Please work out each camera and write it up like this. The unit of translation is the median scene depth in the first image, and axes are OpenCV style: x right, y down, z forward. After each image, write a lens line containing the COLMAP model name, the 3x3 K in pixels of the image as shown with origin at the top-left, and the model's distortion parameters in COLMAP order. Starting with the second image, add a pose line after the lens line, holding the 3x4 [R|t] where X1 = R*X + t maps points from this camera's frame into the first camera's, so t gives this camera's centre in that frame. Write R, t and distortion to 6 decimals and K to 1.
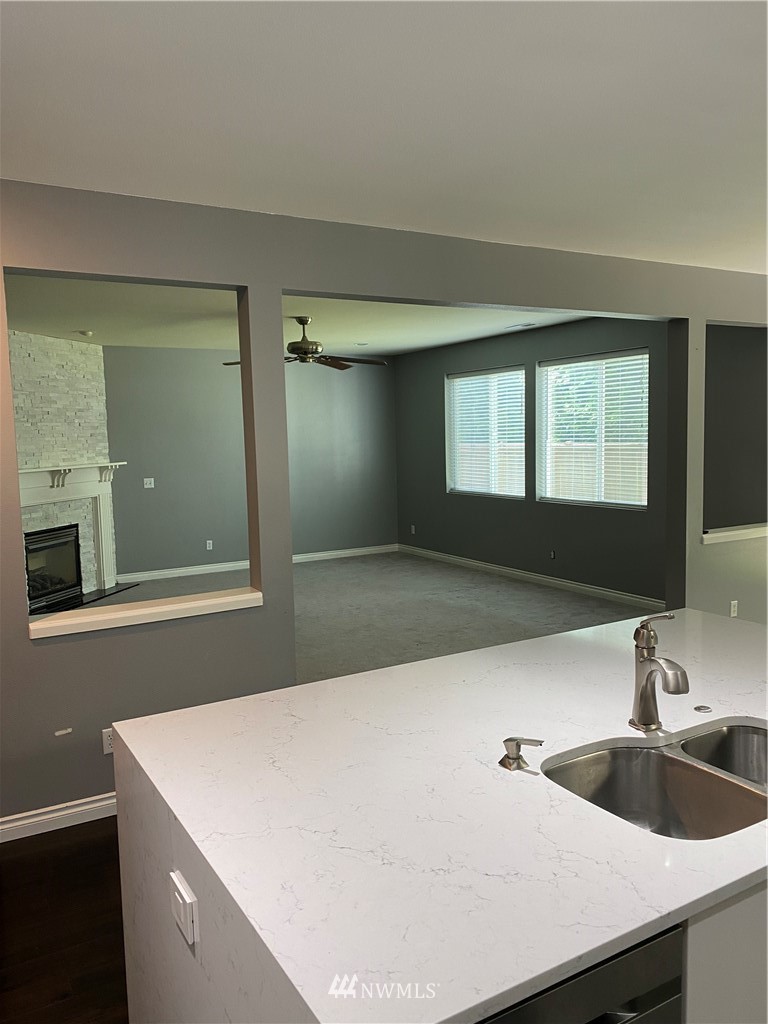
lens RADIAL K [[779.0, 0, 380.3], [0, 779.0, 510.5], [0, 0, 1]] dist [0.022729, -0.034532]
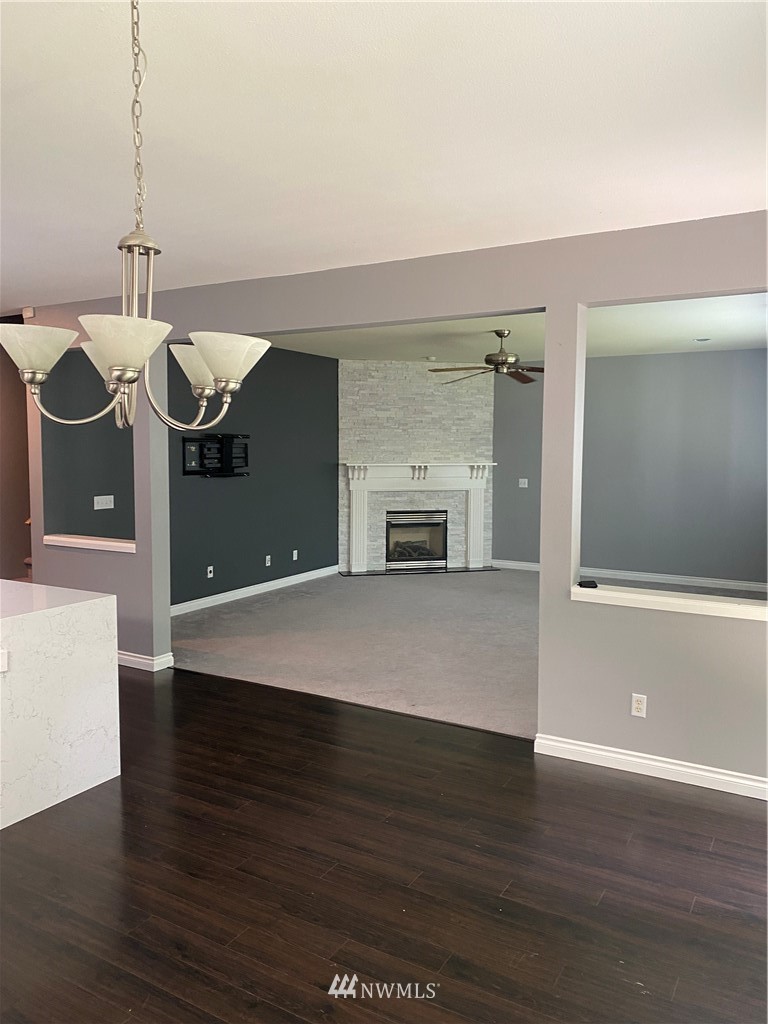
lens RADIAL K [[779.0, 0, 377.1], [0, 779.0, 509.4], [0, 0, 1]] dist [0.022729, -0.034532]
pose [[0.486805, 0.094597, -0.868373, 0.646240], [-0.101066, 0.993542, 0.051575, -0.038222], [0.867644, 0.062656, 0.493222, 0.300093]]
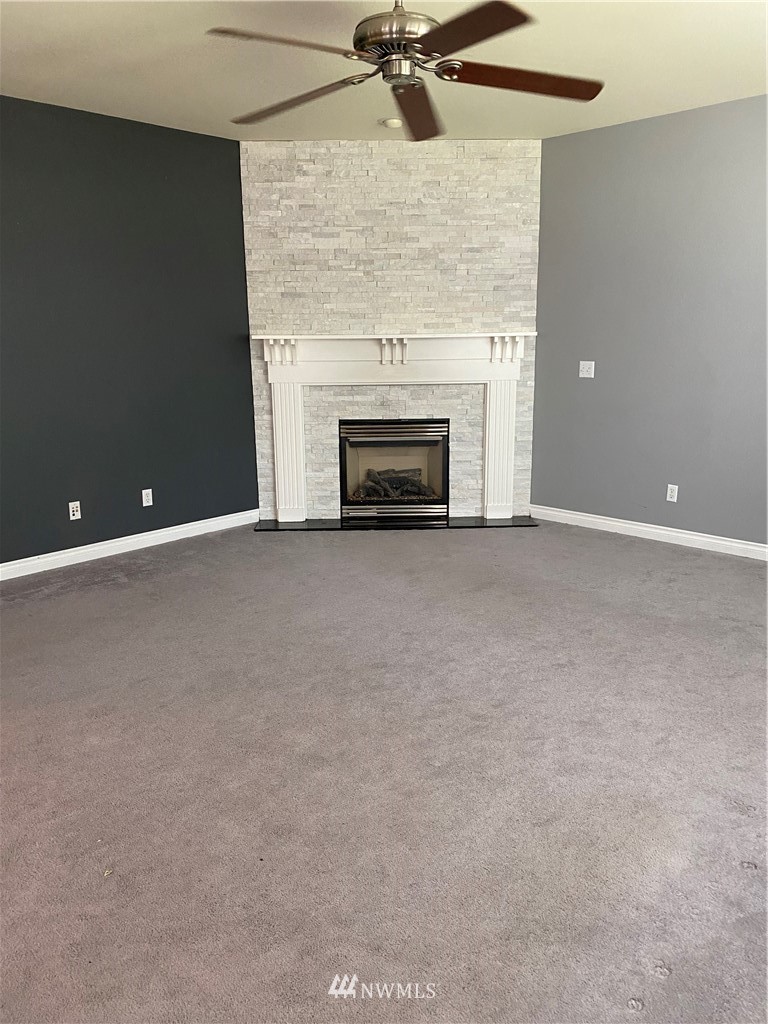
lens RADIAL K [[779.0, 0, 391.3], [0, 779.0, 520.1], [0, 0, 1]] dist [0.022729, -0.034532]
pose [[0.277128, 0.248687, -0.928092, 0.282470], [-0.091359, 0.968368, 0.232199, -0.054491], [0.956480, 0.020440, 0.291082, 0.762763]]
